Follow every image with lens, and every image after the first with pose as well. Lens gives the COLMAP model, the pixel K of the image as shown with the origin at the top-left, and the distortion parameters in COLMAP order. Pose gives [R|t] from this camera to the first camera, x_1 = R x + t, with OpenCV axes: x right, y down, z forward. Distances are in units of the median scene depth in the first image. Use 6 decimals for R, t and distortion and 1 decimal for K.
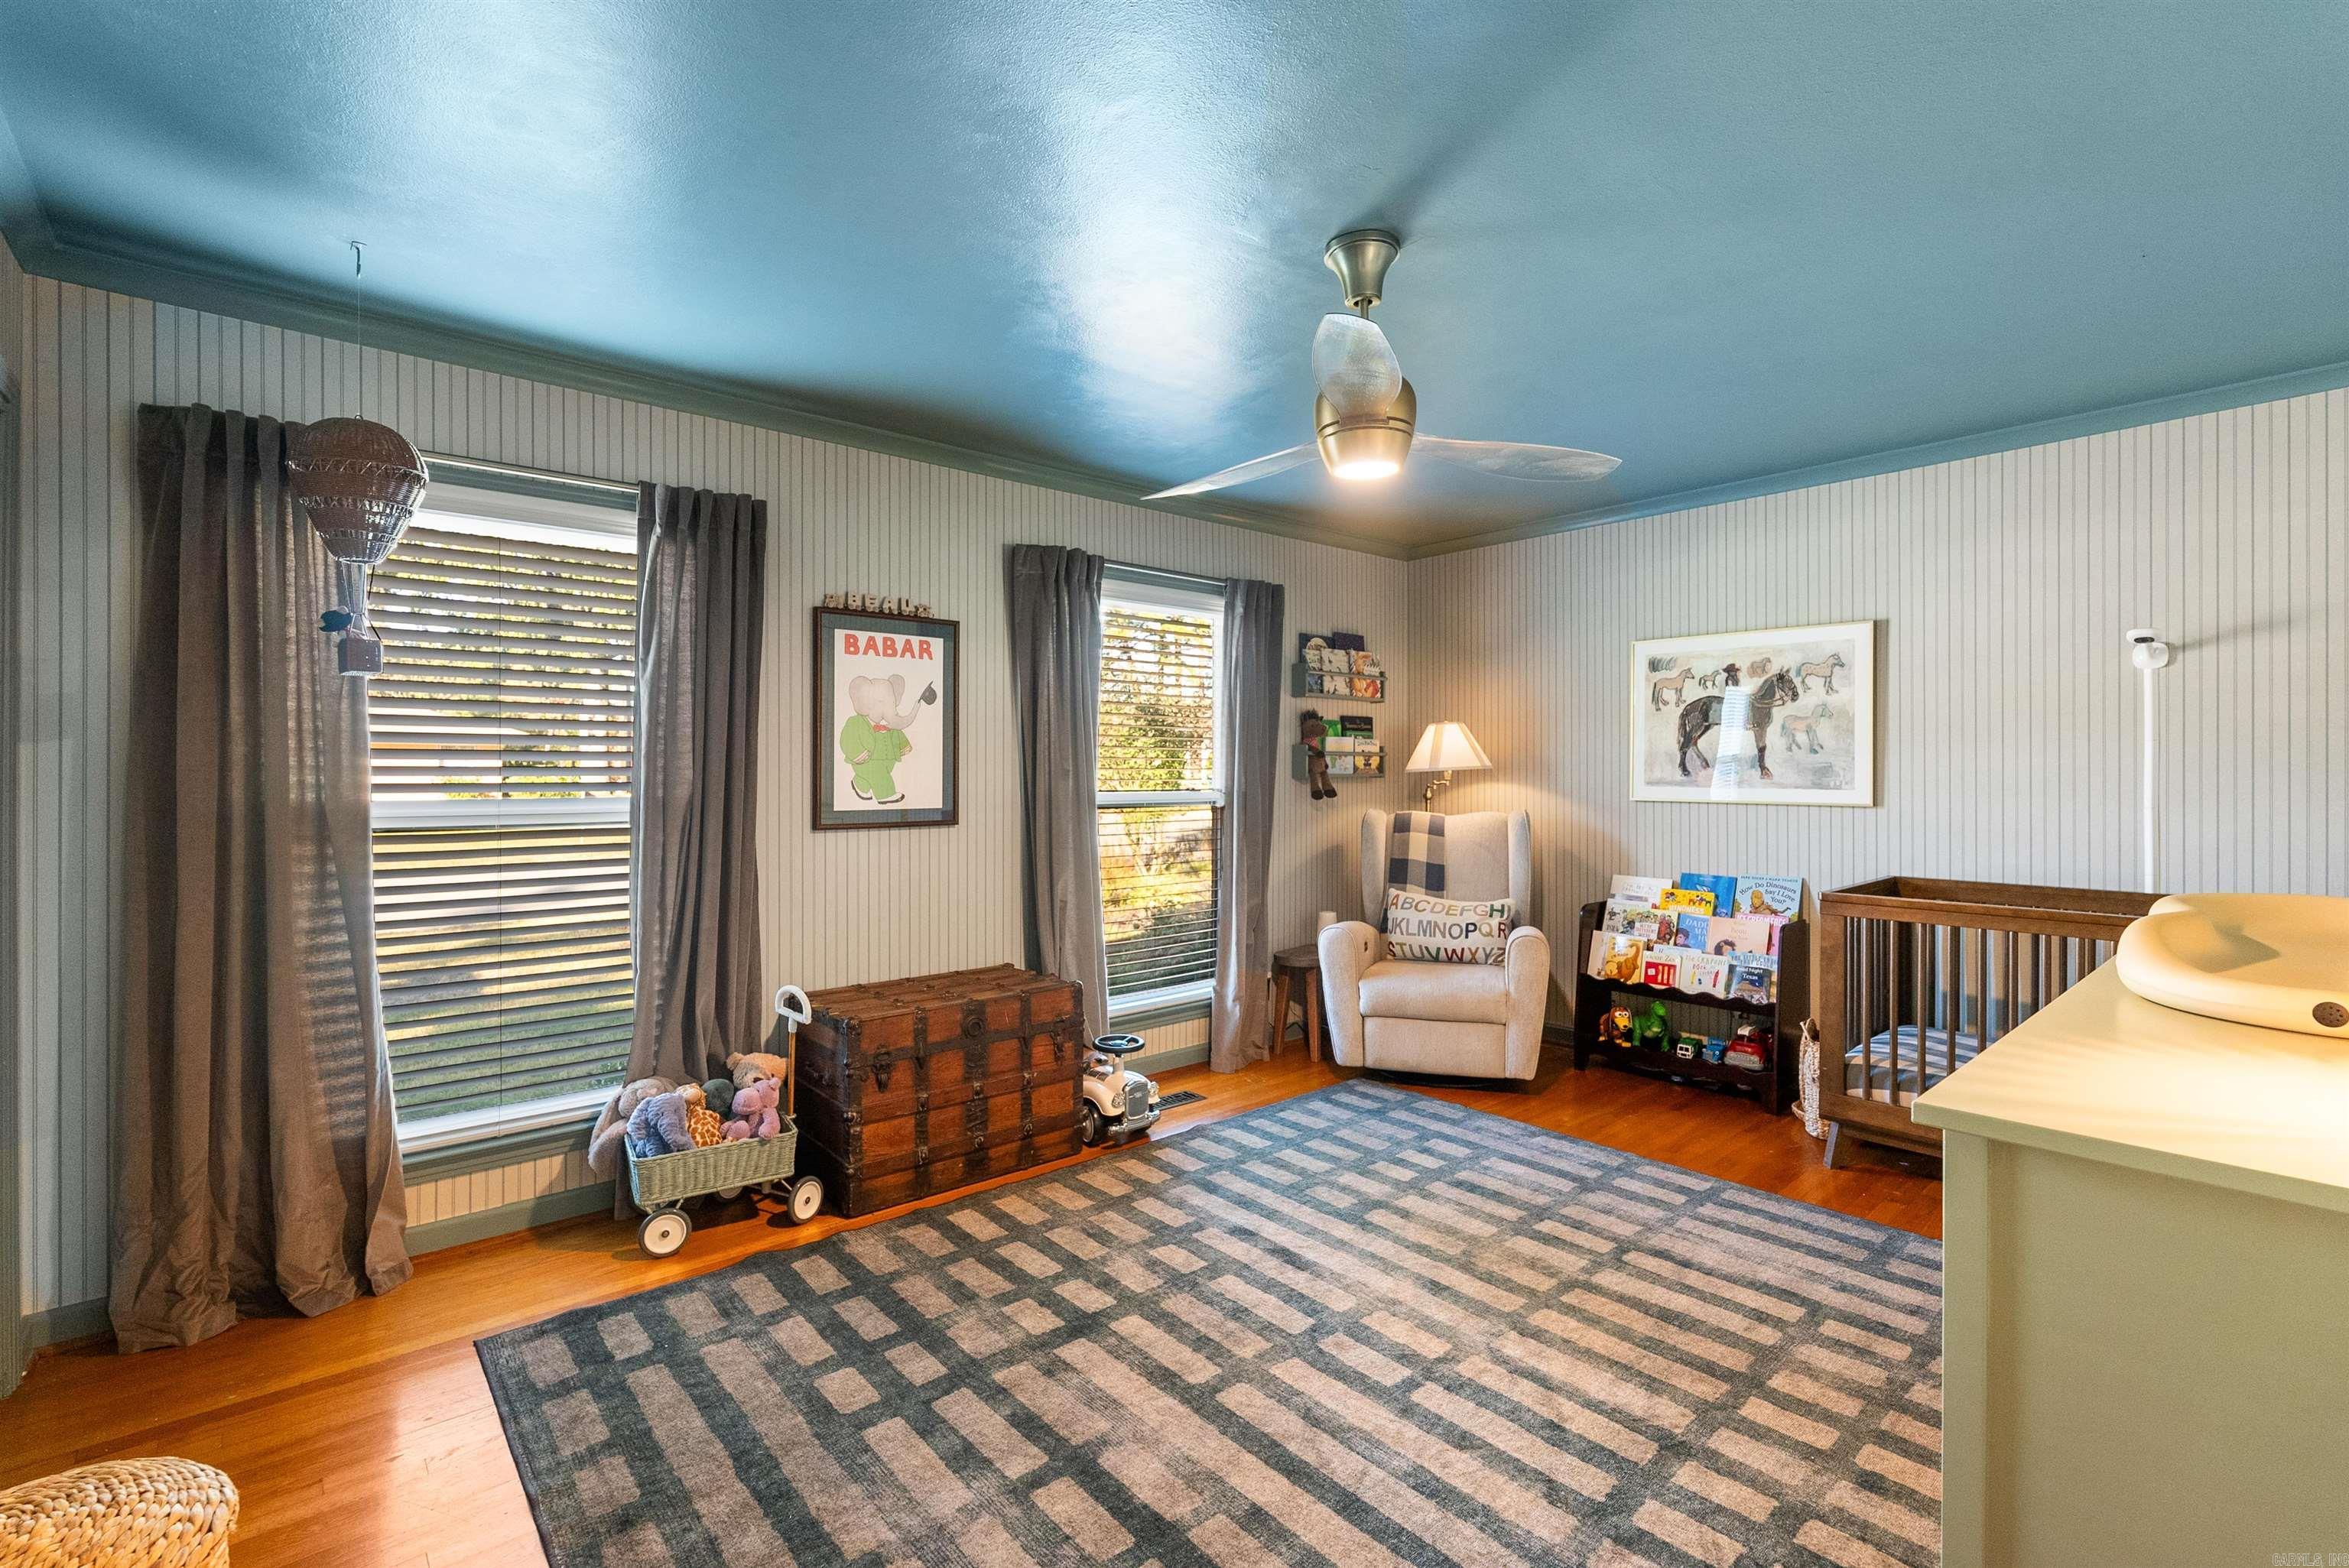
lens RADIAL K [[1046.7, 0, 1173.8], [0, 1046.7, 778.0], [0, 0, 1]] dist [-0.010760, 0.000136]
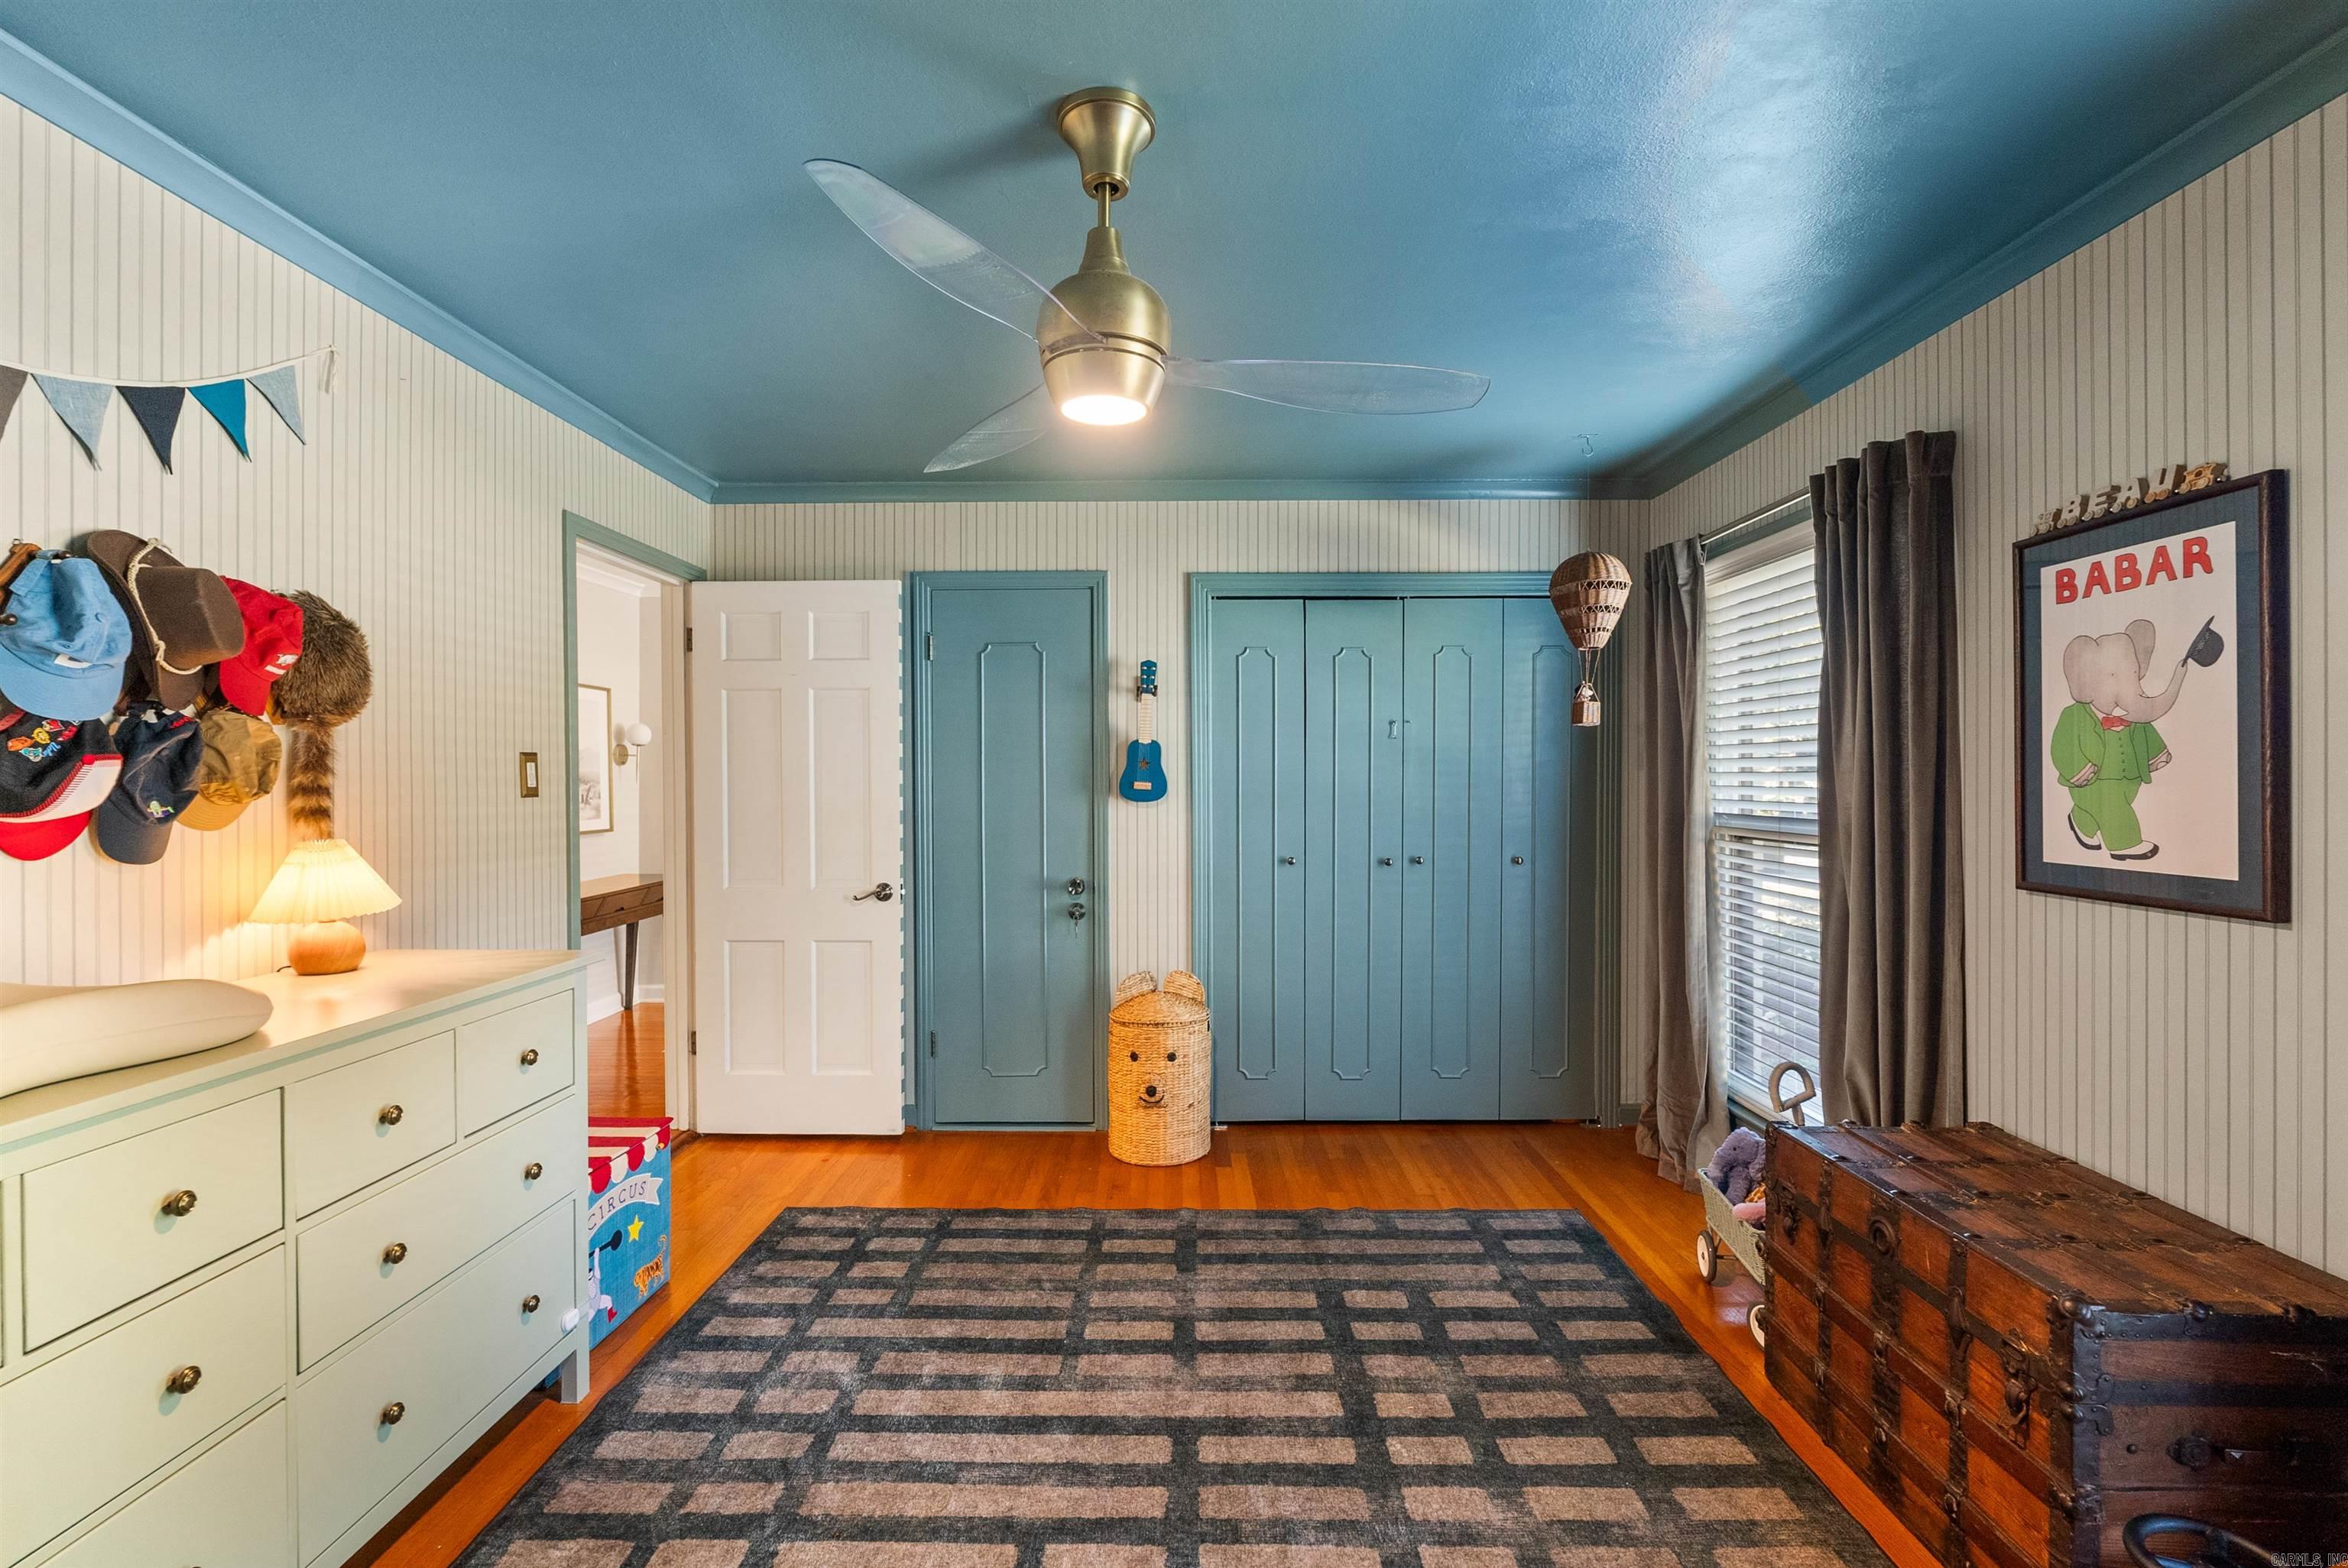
lens RADIAL K [[1046.2, 0, 1169.5], [0, 1046.2, 771.2], [0, 0, 1]] dist [-0.010760, 0.000136]
pose [[-0.662417, 0.001393, -0.749134, 0.593010], [0.001412, 0.999999, 0.000611, -0.028823], [0.749134, -0.000653, -0.662418, 1.259528]]
